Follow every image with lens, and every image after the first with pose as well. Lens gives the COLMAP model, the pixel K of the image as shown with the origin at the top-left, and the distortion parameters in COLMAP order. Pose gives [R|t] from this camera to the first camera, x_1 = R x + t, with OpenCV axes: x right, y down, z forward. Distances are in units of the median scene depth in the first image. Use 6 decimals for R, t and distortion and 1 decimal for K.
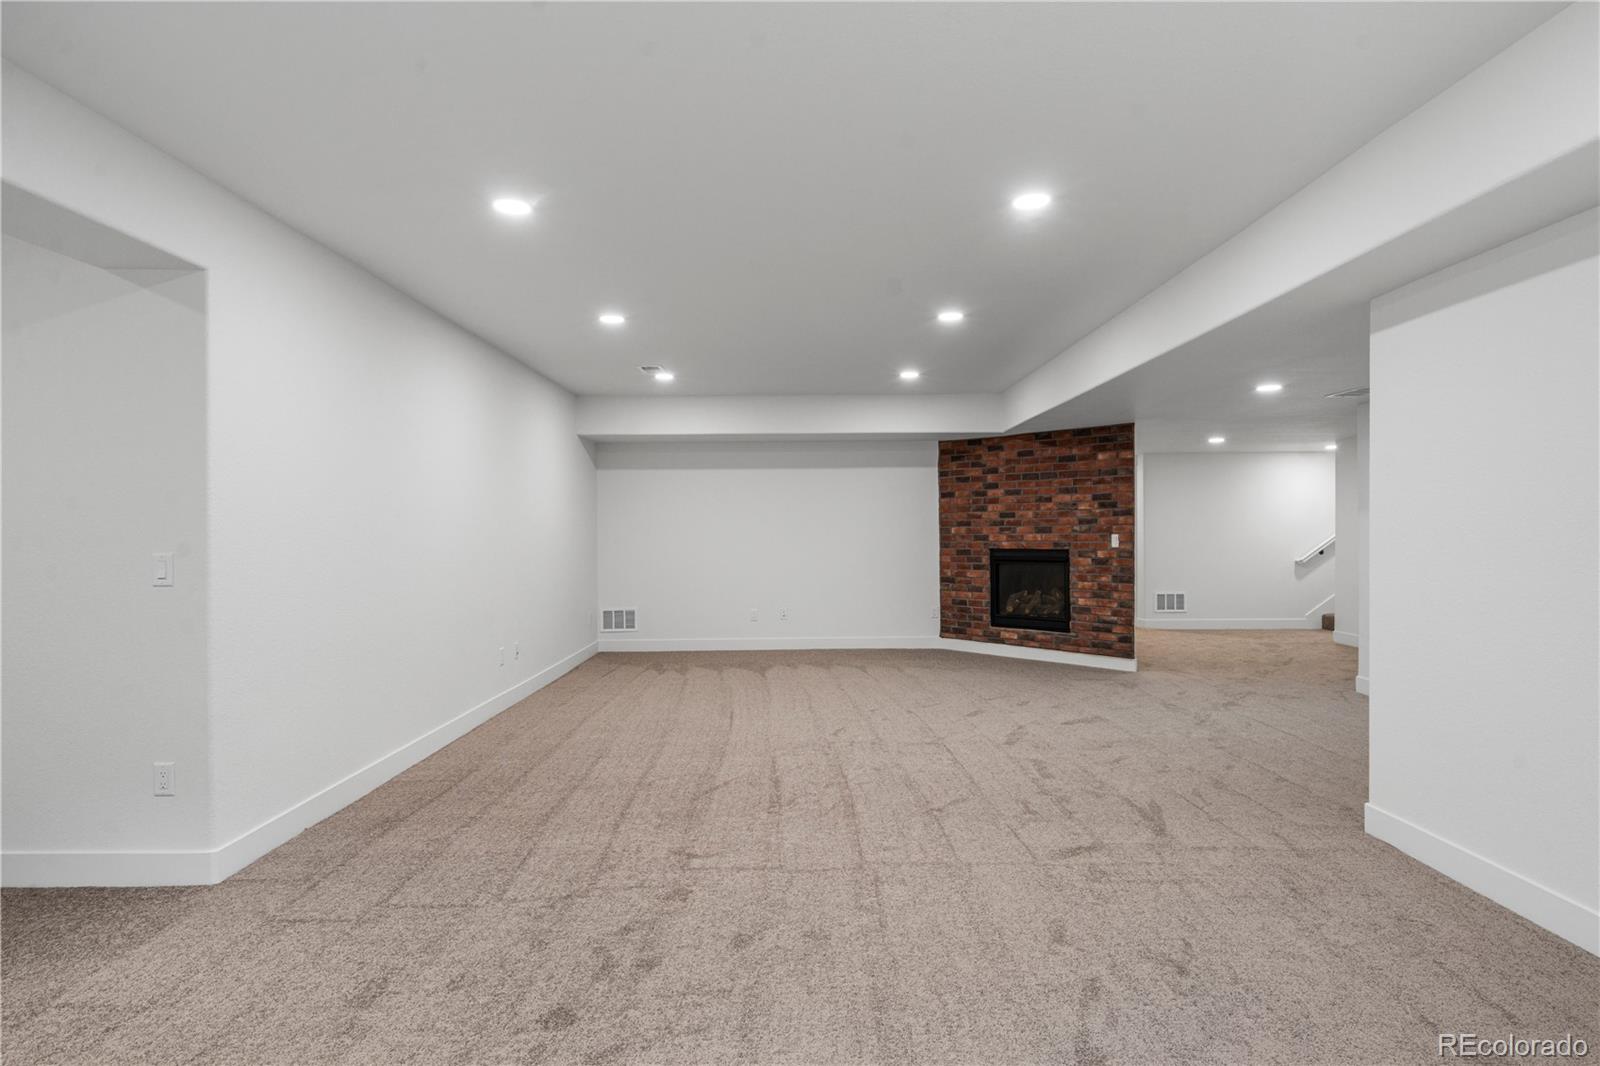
lens RADIAL K [[823.2, 0, 799.7], [0, 823.2, 534.4], [0, 0, 1]] dist [0.001401, -0.000115]
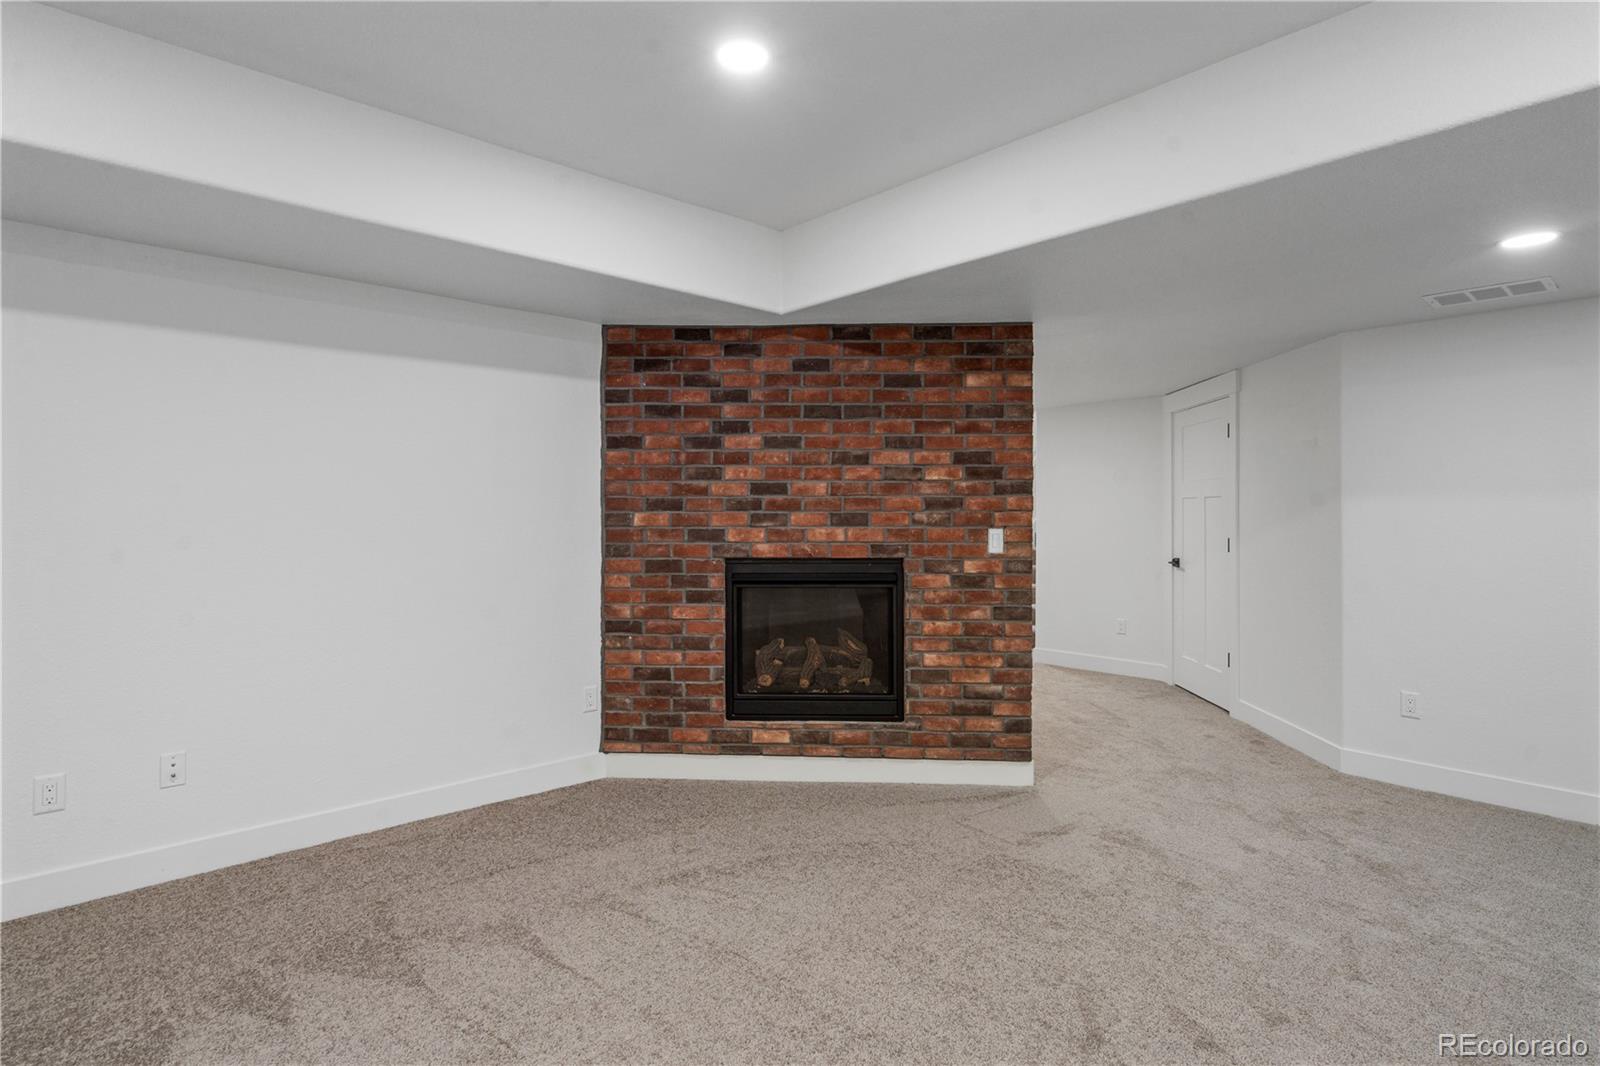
lens RADIAL K [[823.2, 0, 800.7], [0, 823.2, 519.5], [0, 0, 1]] dist [0.001401, -0.000115]
pose [[0.739133, 0.013793, 0.673418, -0.062114], [-0.003909, 0.999861, -0.016188, 0.002581], [-0.673548, 0.009333, 0.739085, 0.636135]]
